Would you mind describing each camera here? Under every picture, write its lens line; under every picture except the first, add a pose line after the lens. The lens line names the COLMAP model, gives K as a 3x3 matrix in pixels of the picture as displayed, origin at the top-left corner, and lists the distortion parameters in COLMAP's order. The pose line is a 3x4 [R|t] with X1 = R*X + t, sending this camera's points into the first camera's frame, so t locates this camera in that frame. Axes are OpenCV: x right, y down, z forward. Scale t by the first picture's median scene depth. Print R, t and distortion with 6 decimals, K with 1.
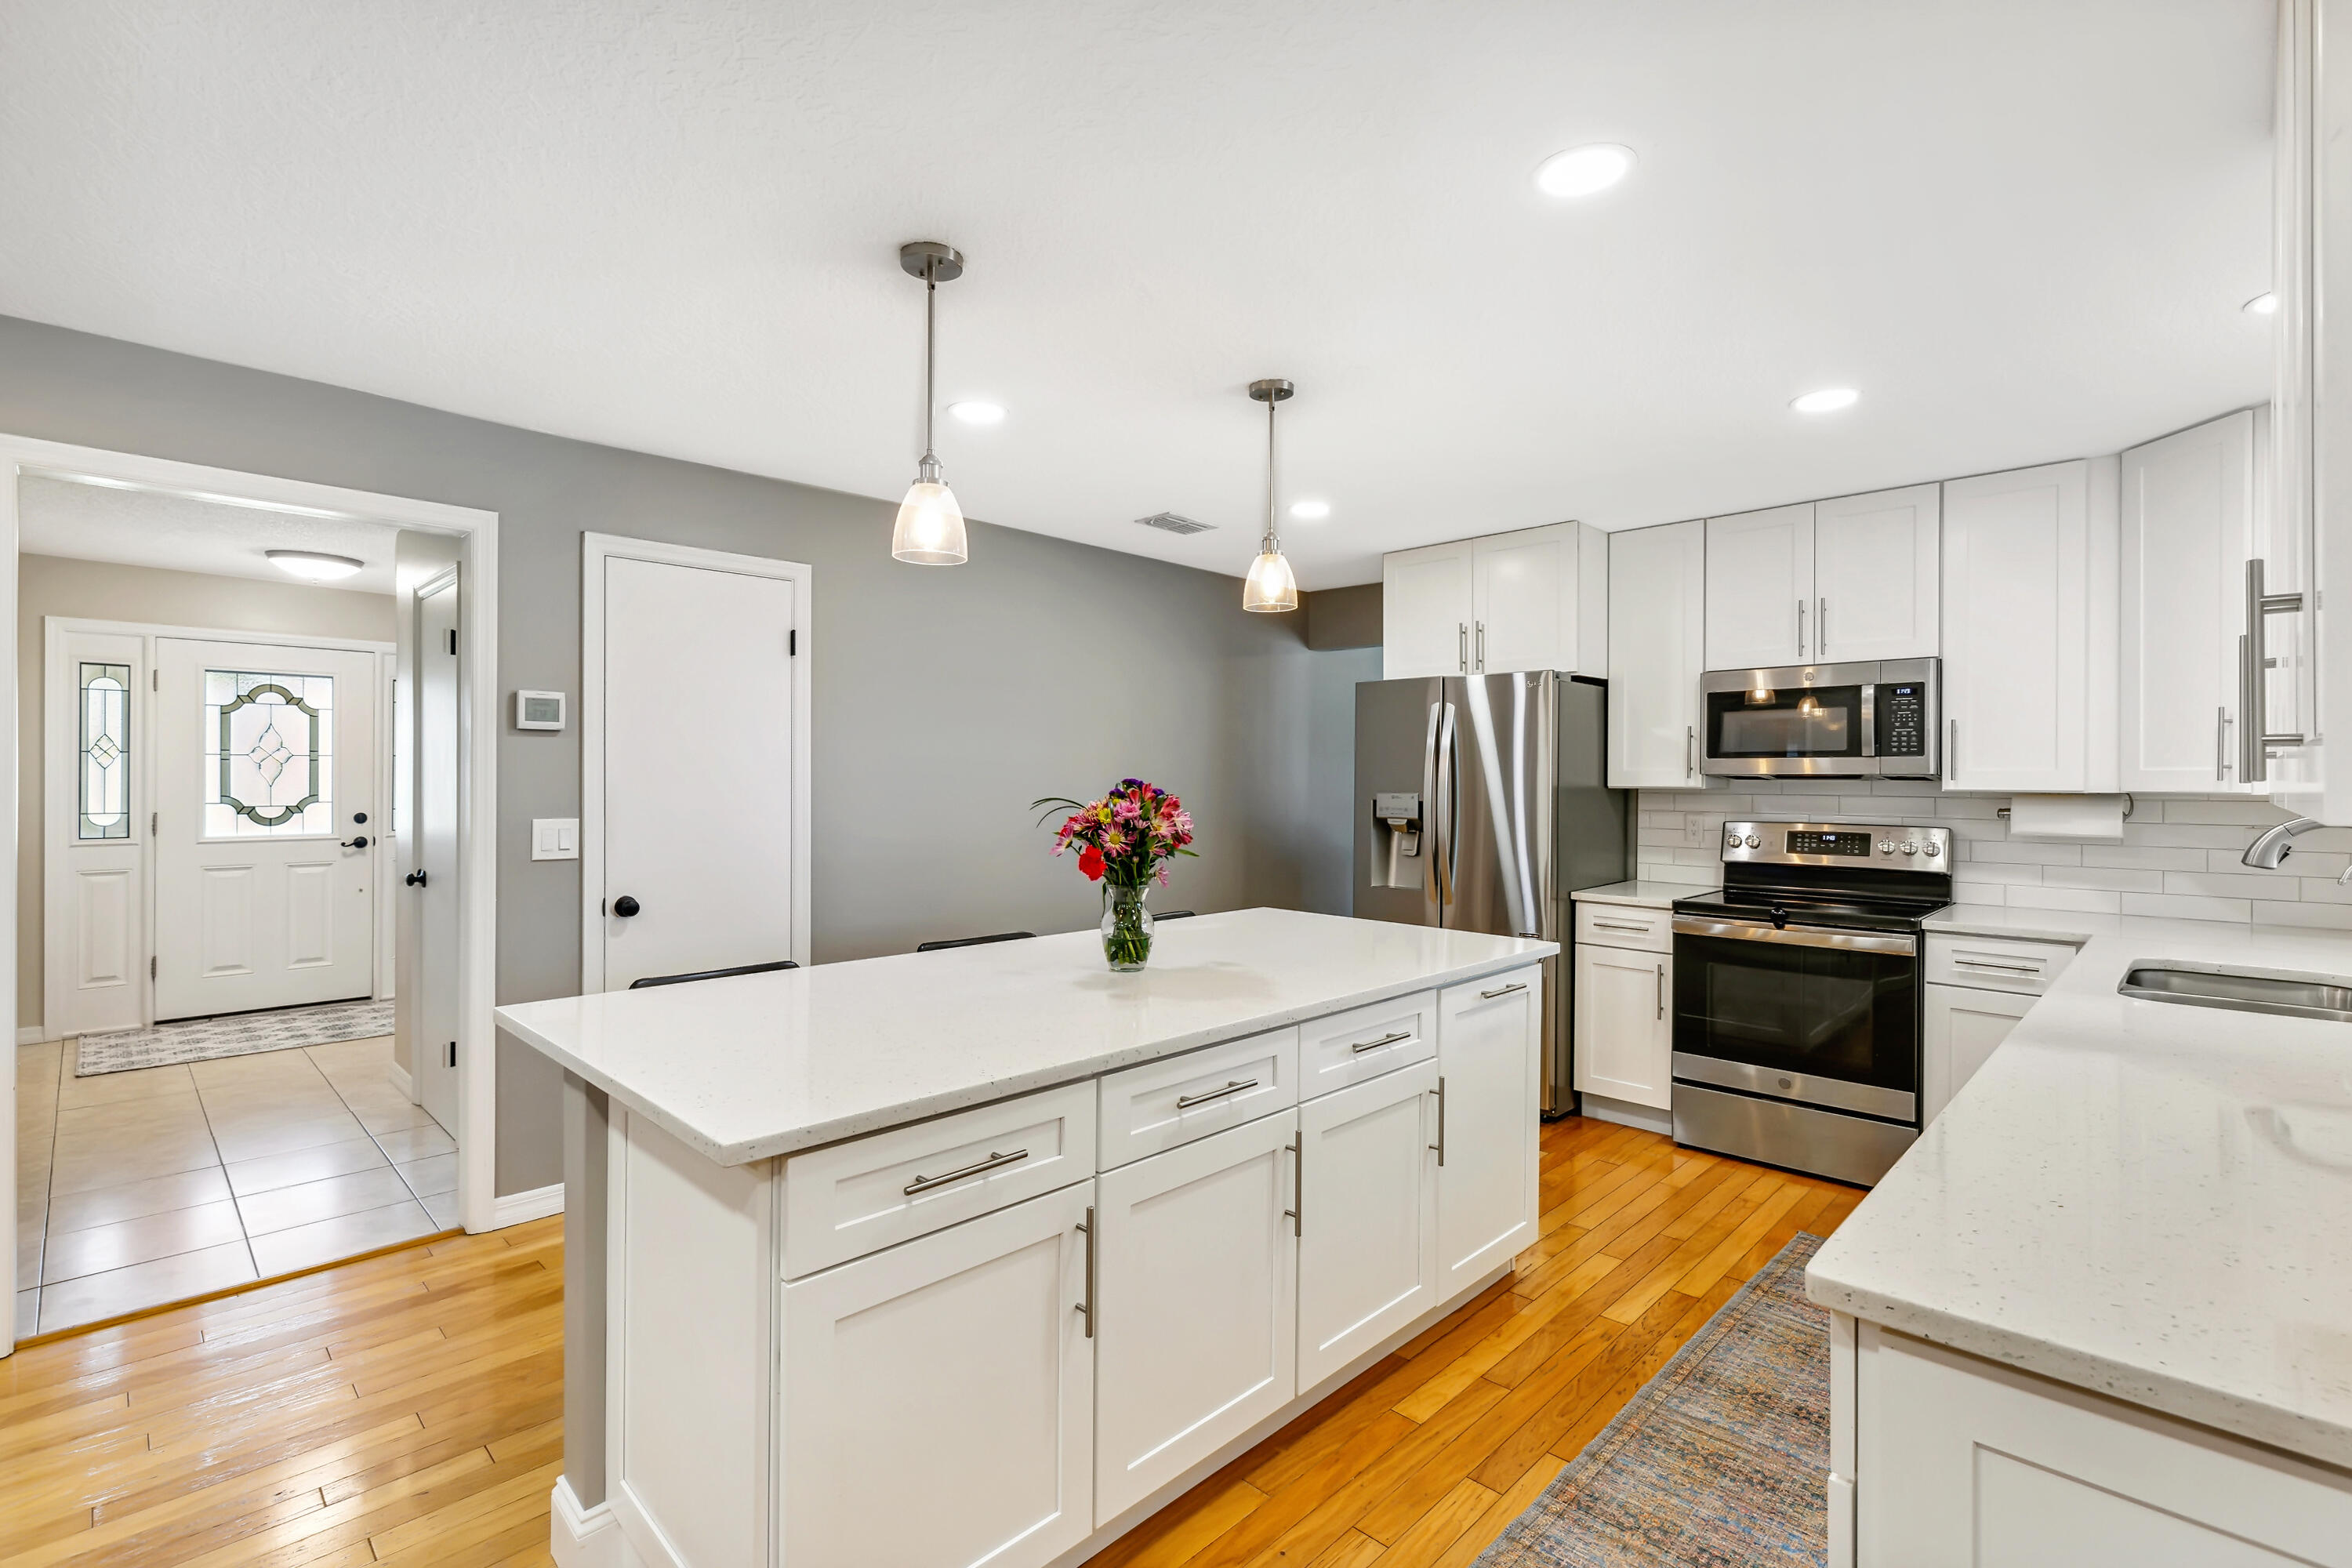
lens RADIAL K [[1060.1, 0, 1182.7], [0, 1060.1, 778.1], [0, 0, 1]] dist [-0.000197, 0.000147]
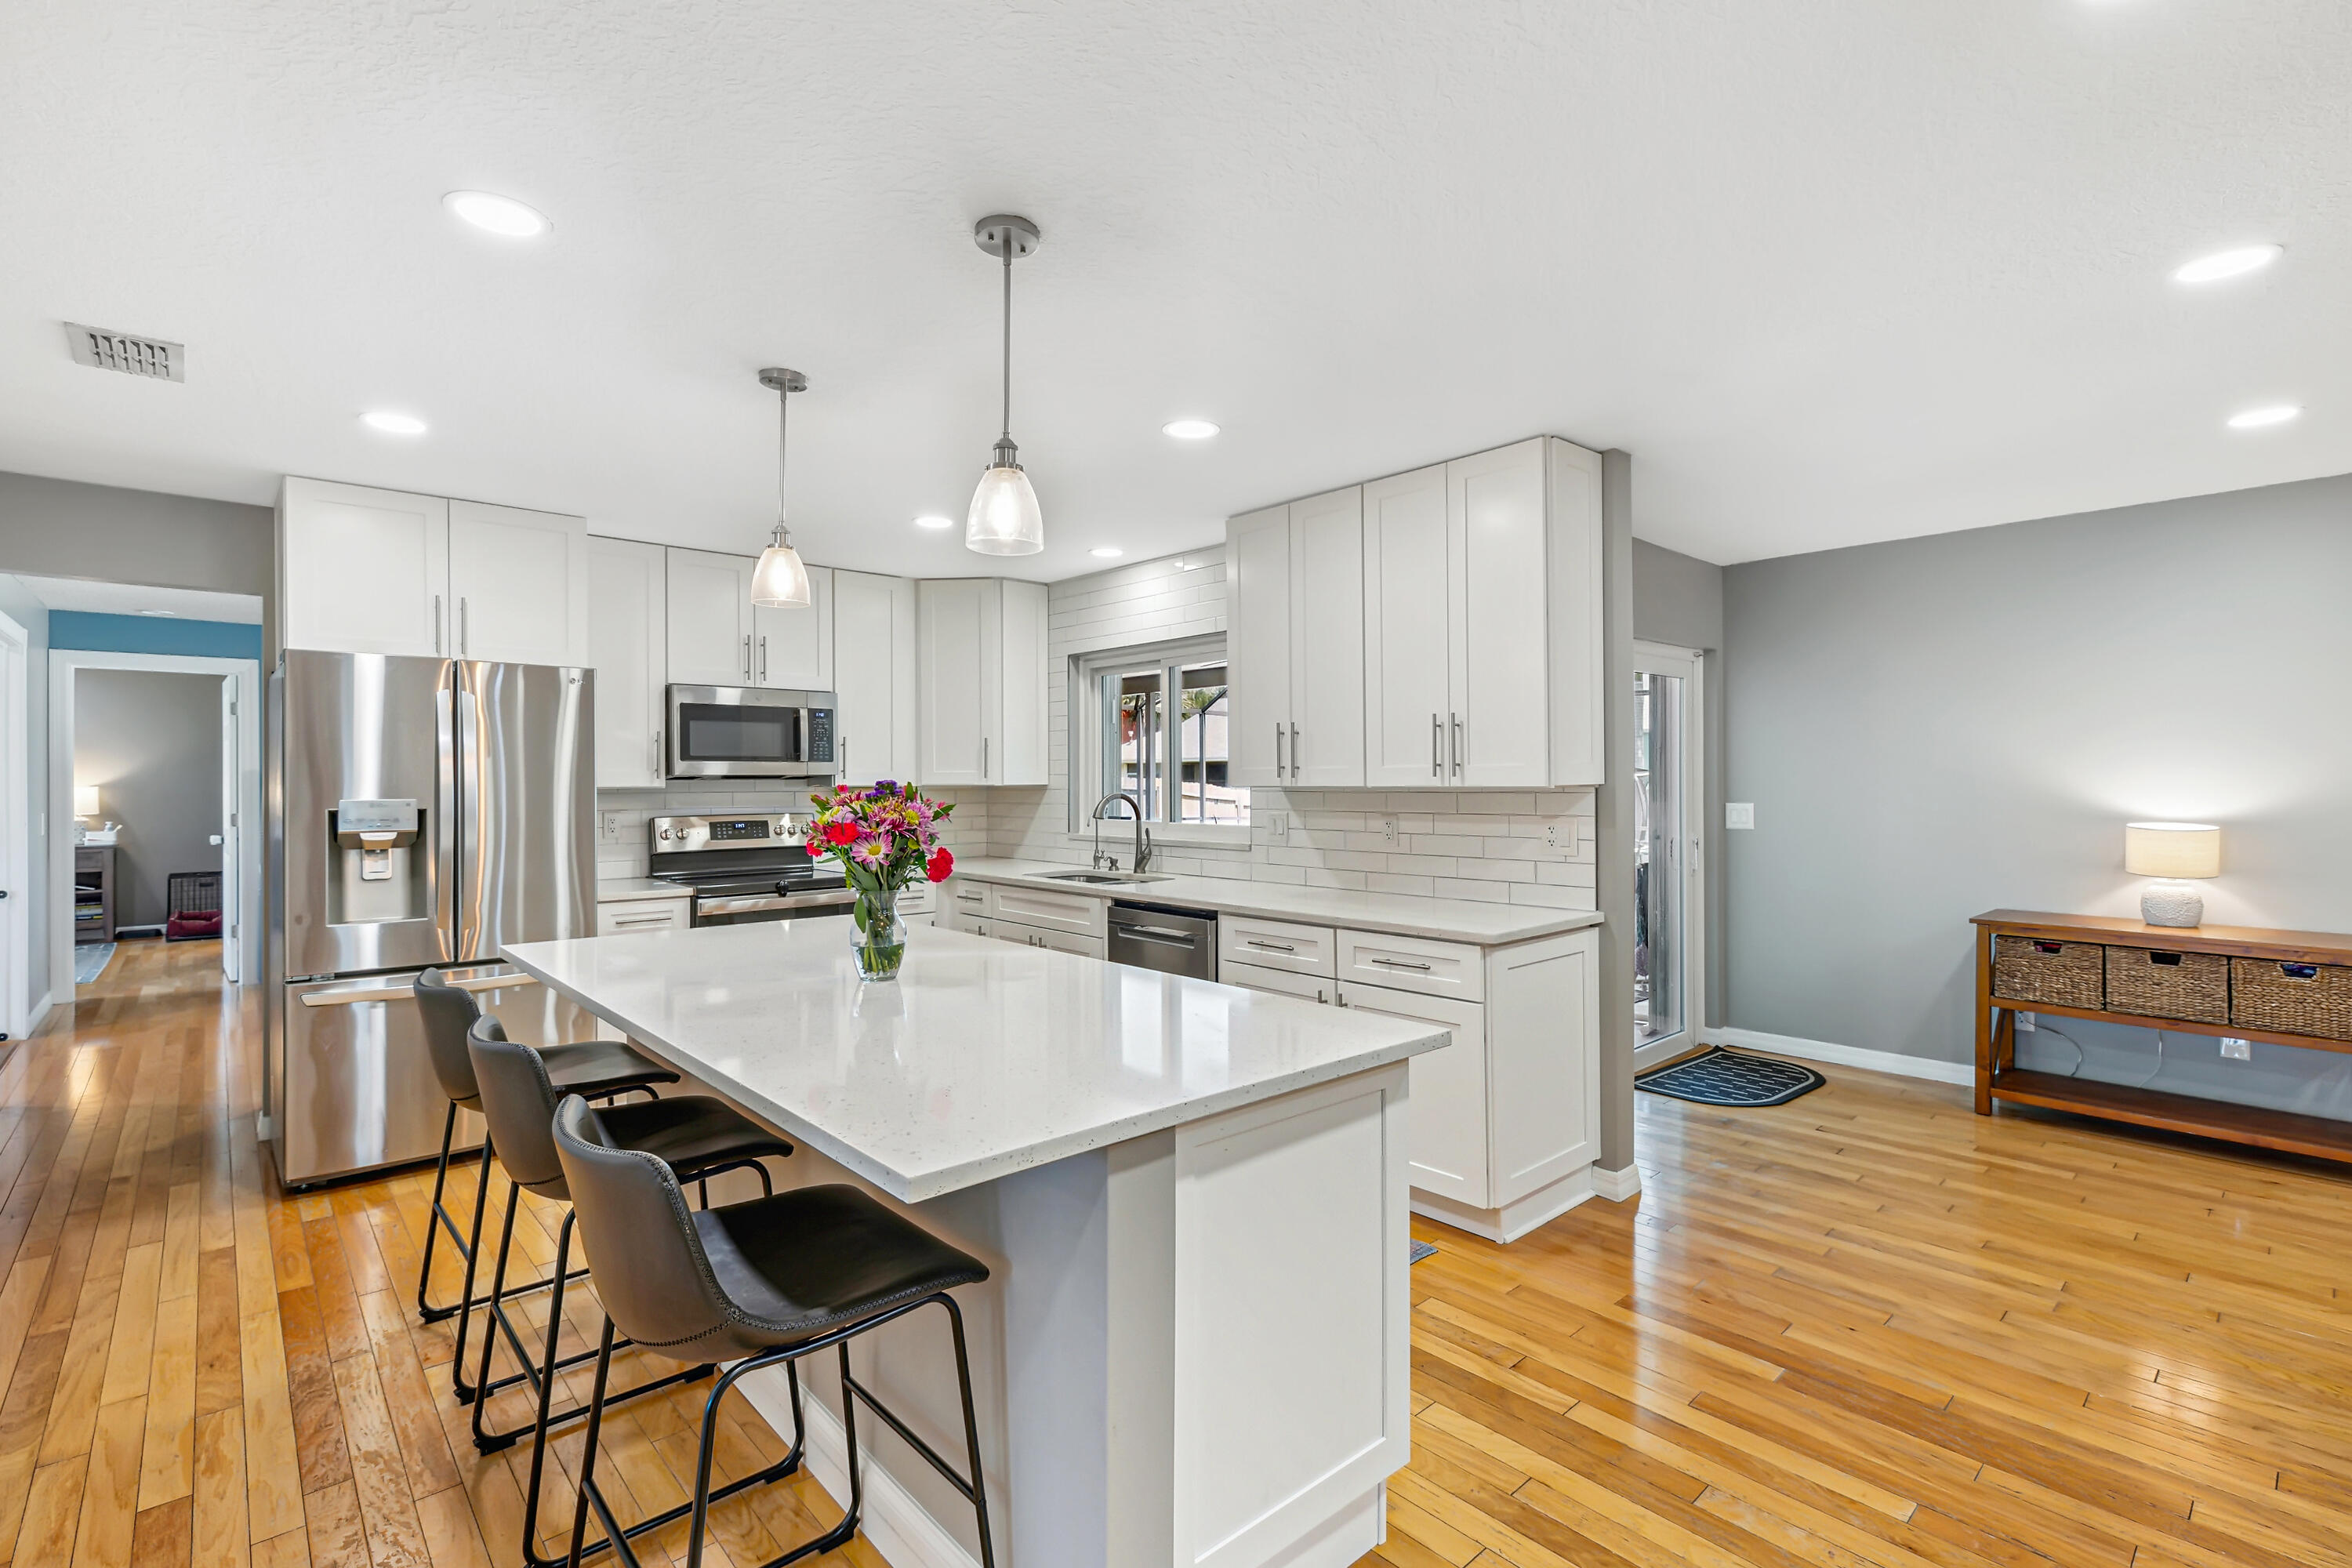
lens RADIAL K [[1060.1, 0, 1182.7], [0, 1060.1, 778.1], [0, 0, 1]] dist [-0.000197, 0.000147]
pose [[0.061964, -0.005313, 0.998064, -0.646562], [0.008226, 0.999955, 0.004812, -0.001737], [-0.998045, 0.007912, 0.062004, 0.423706]]
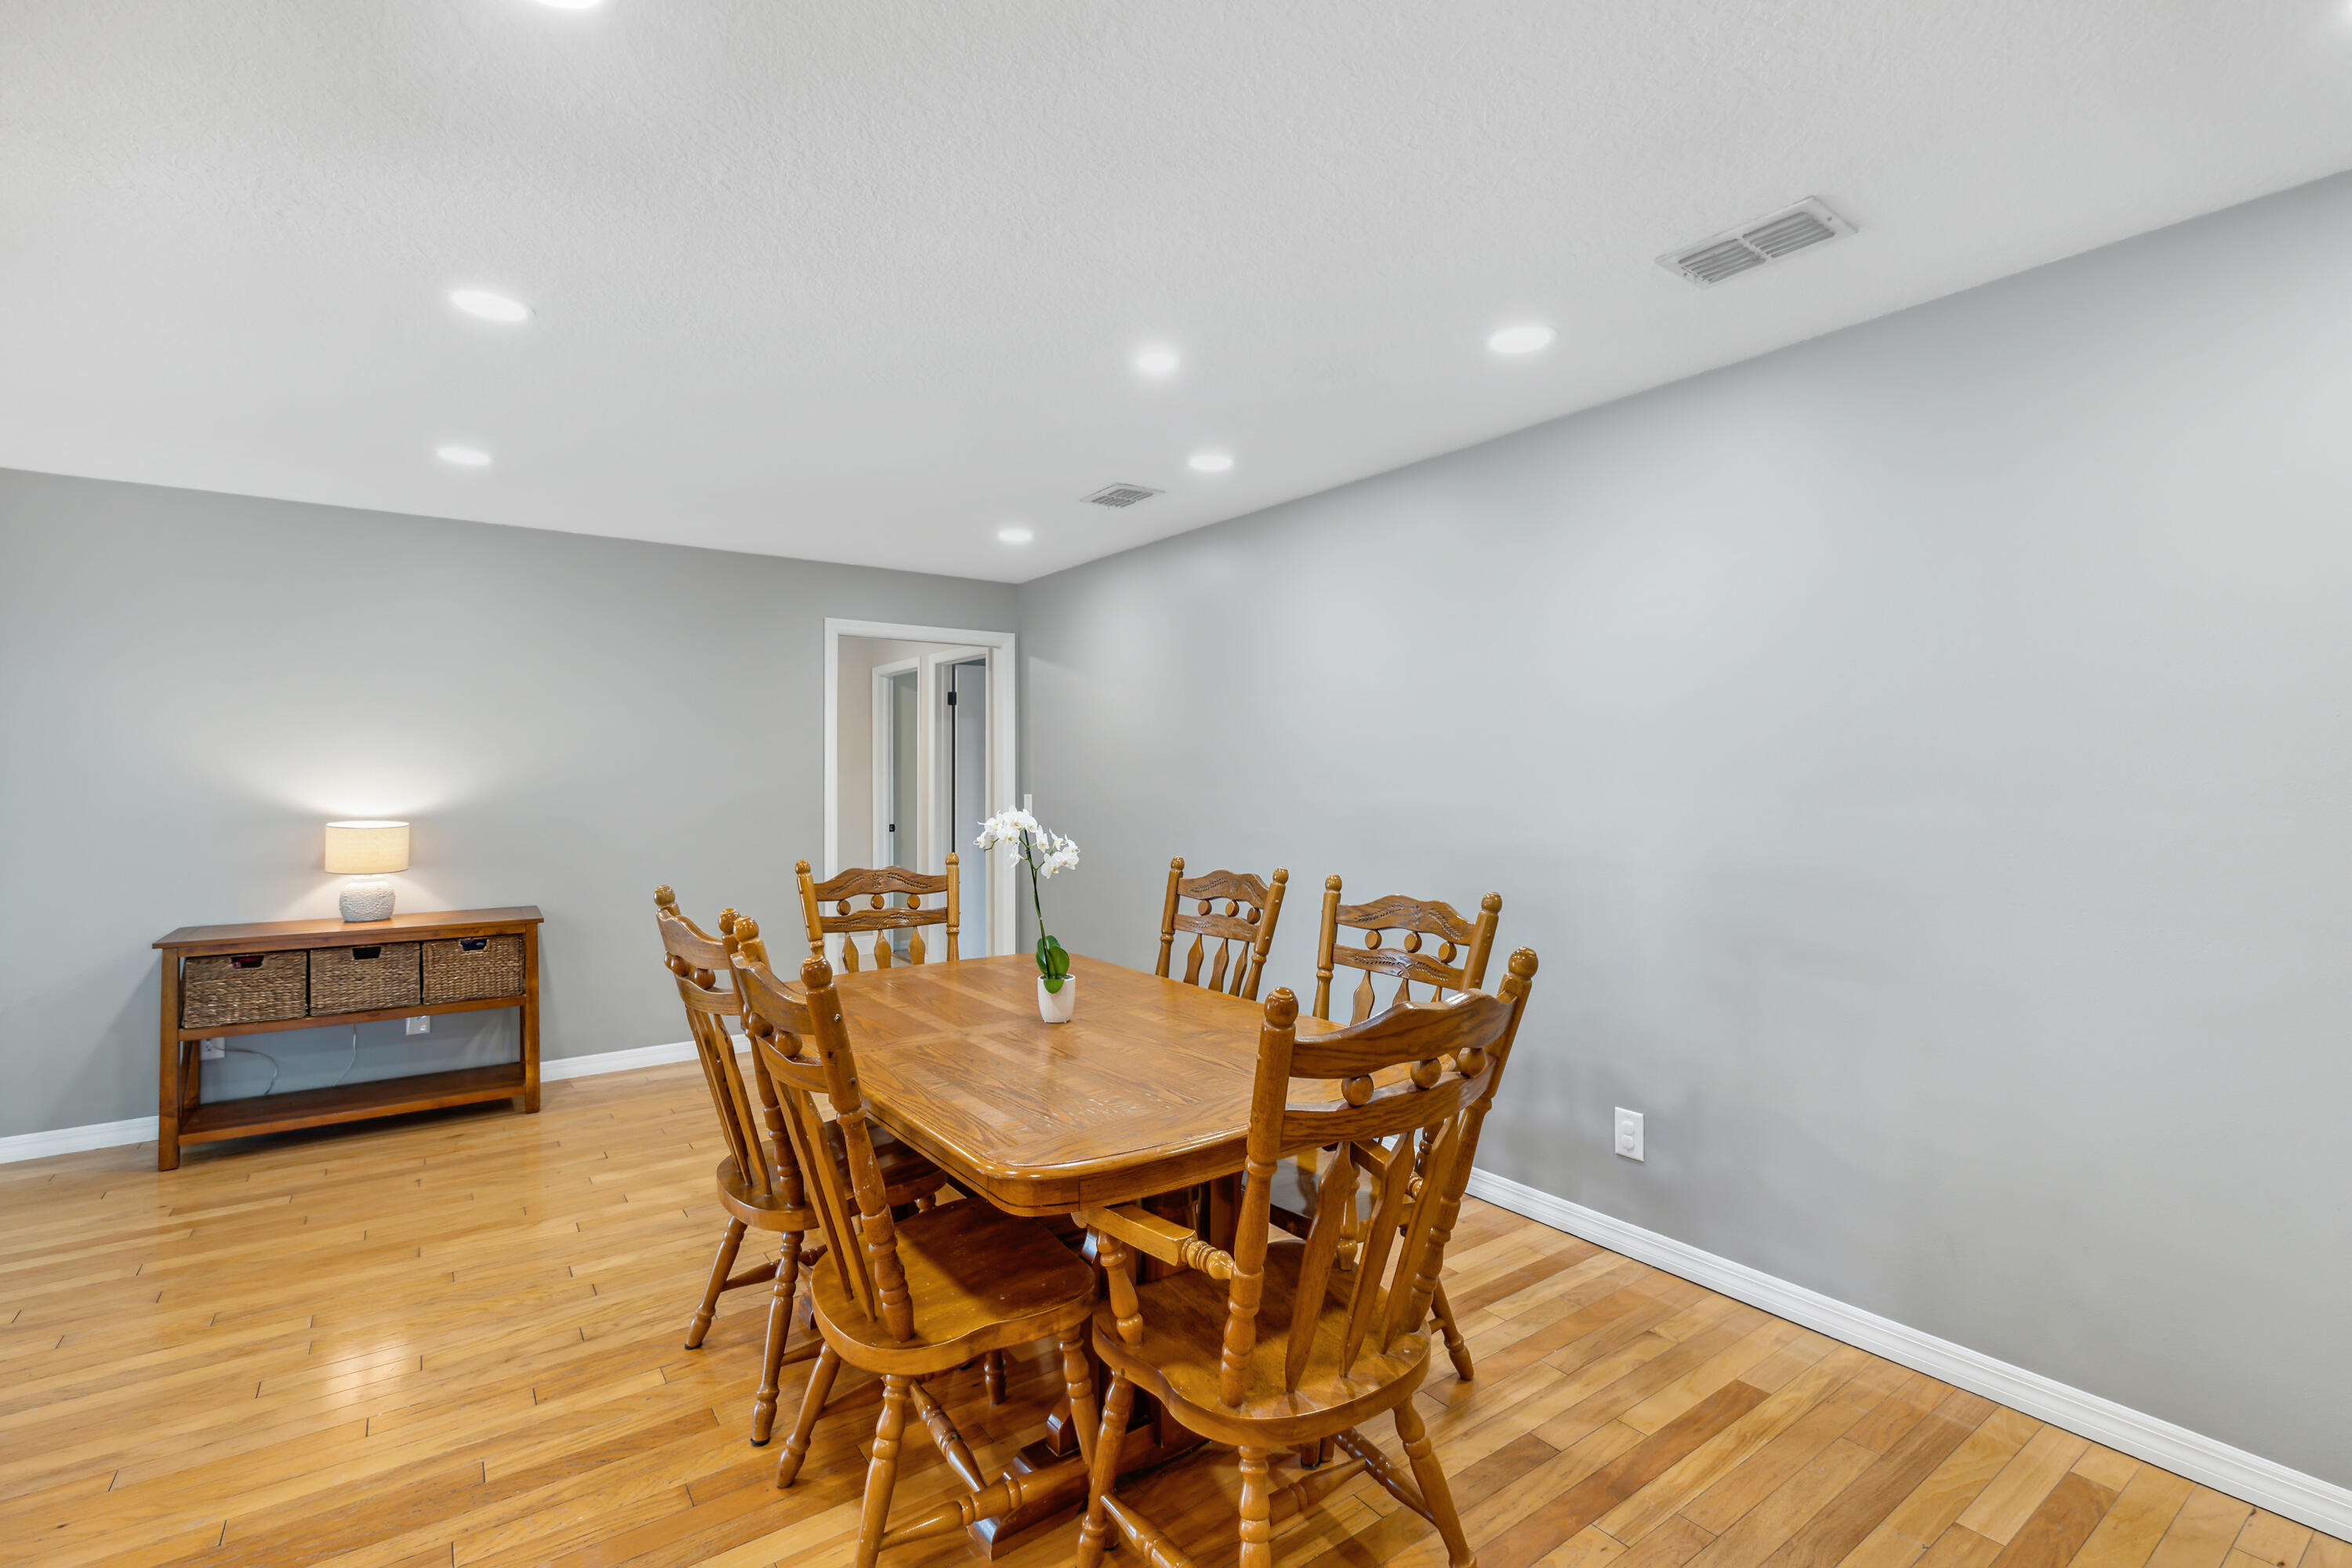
lens RADIAL K [[1060.1, 0, 1182.7], [0, 1060.1, 778.1], [0, 0, 1]] dist [-0.000197, 0.000147]
pose [[-0.986299, -0.006576, 0.164839, -0.565285], [-0.005232, 0.999949, 0.008591, -0.001754], [-0.164887, 0.007611, -0.986283, 0.439675]]
